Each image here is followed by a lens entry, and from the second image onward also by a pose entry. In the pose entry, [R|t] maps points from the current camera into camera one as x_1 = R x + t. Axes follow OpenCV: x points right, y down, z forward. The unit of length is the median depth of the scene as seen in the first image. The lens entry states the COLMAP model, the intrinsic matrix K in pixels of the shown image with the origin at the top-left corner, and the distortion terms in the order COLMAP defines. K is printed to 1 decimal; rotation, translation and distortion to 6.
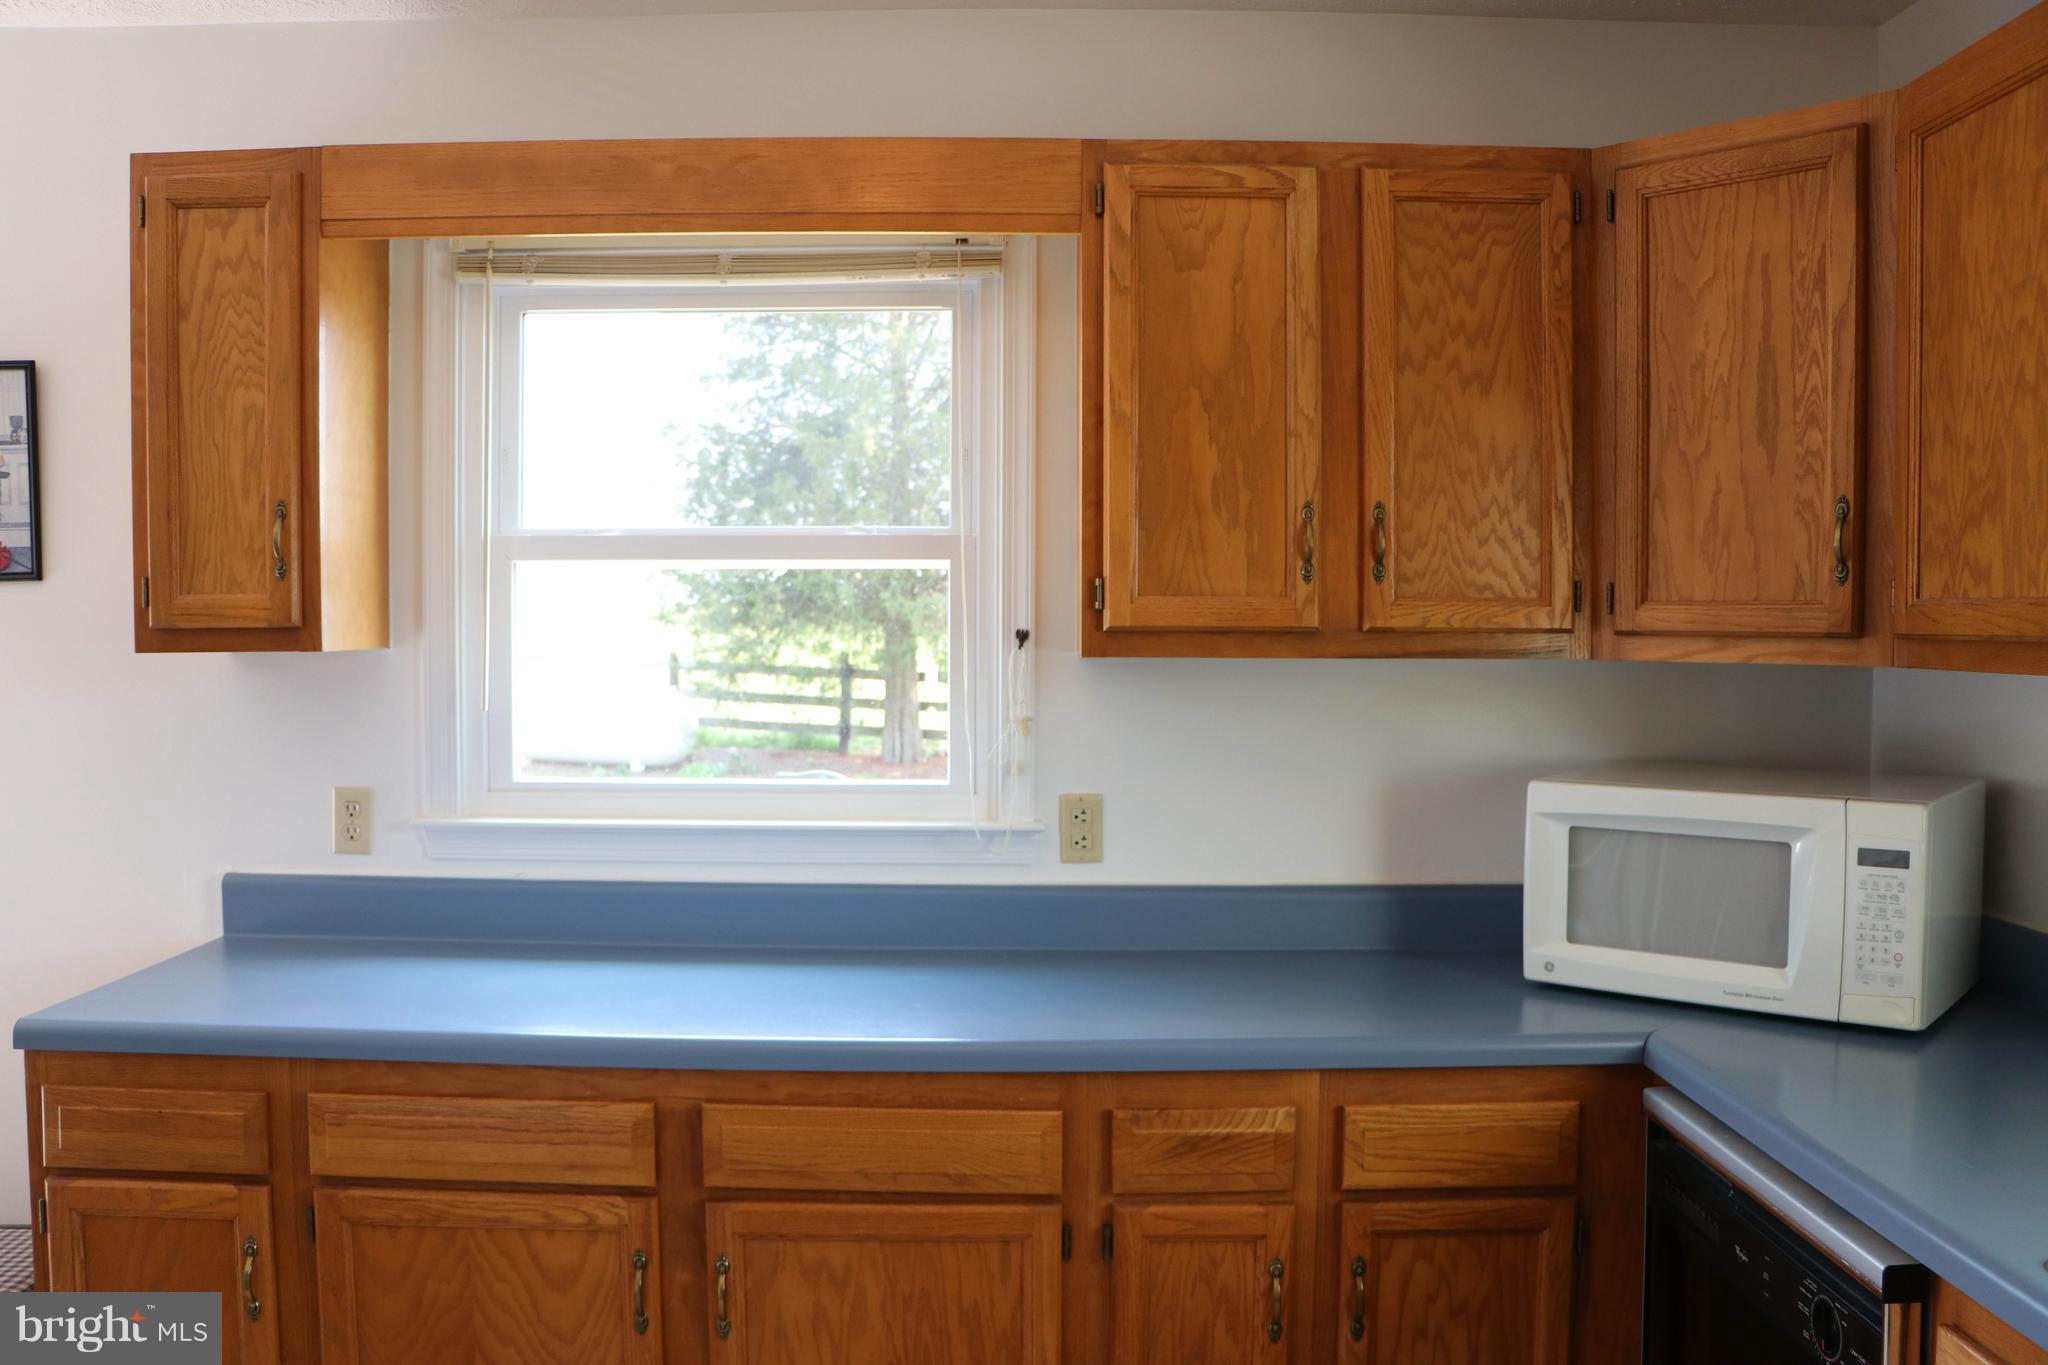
lens RADIAL K [[1648.3, 0, 1025.1], [0, 1648.3, 674.3], [0, 0, 1]] dist [-0.130827, 0.068113]
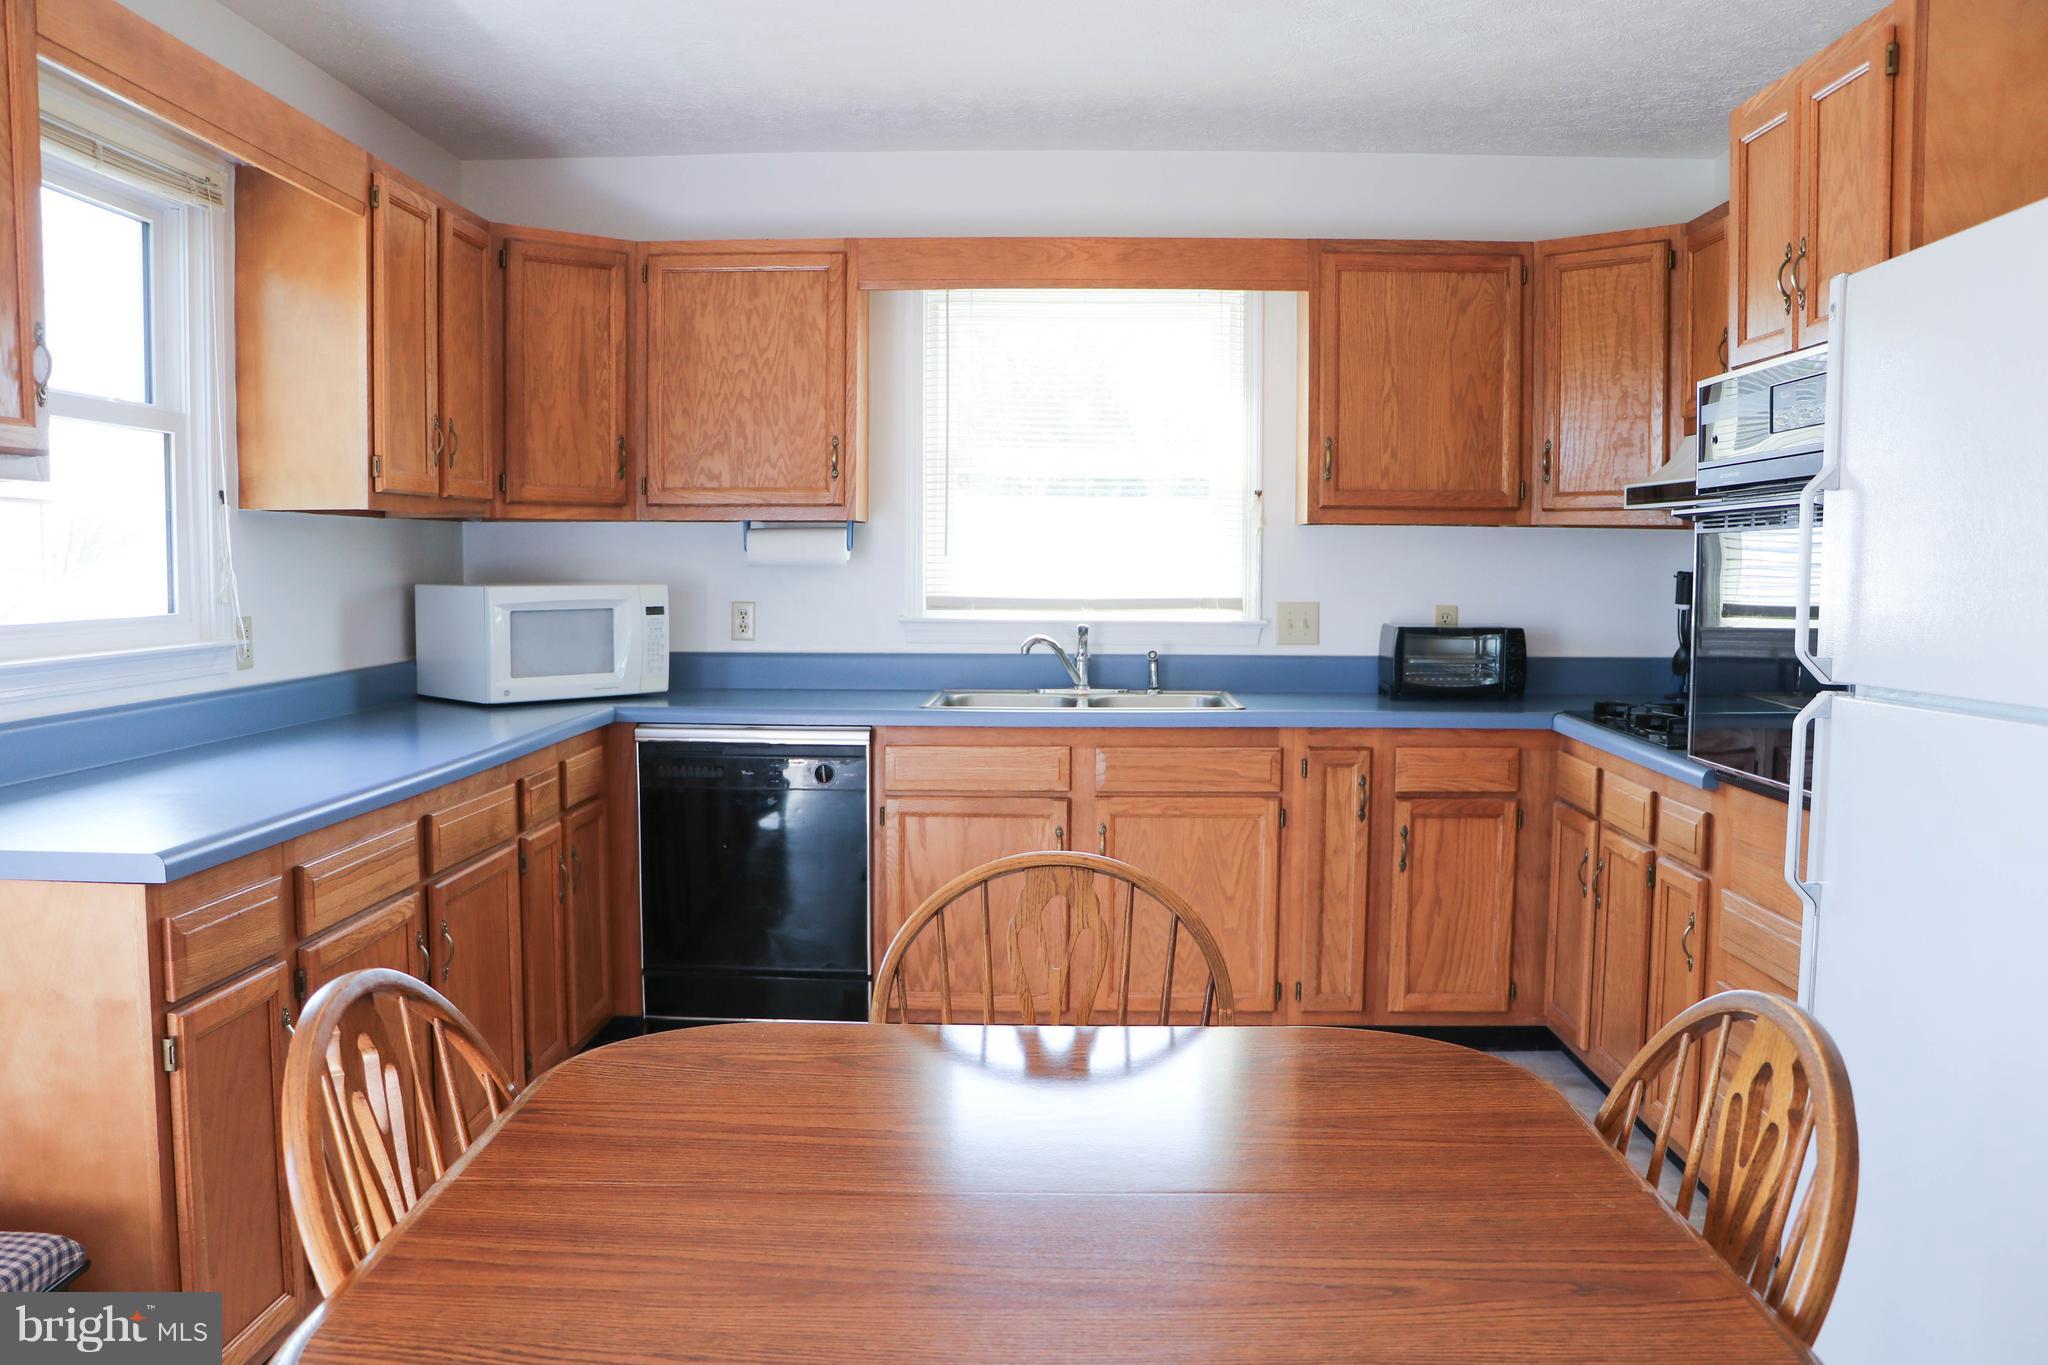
lens RADIAL K [[1648.3, 0, 1023.8], [0, 1648.3, 688.8], [0, 0, 1]] dist [-0.130827, 0.068113]
pose [[0.044692, -0.083576, 0.995499, -1.524639], [0.028537, 0.996195, 0.082353, 0.051494], [-0.998593, 0.024728, 0.046907, 0.393747]]
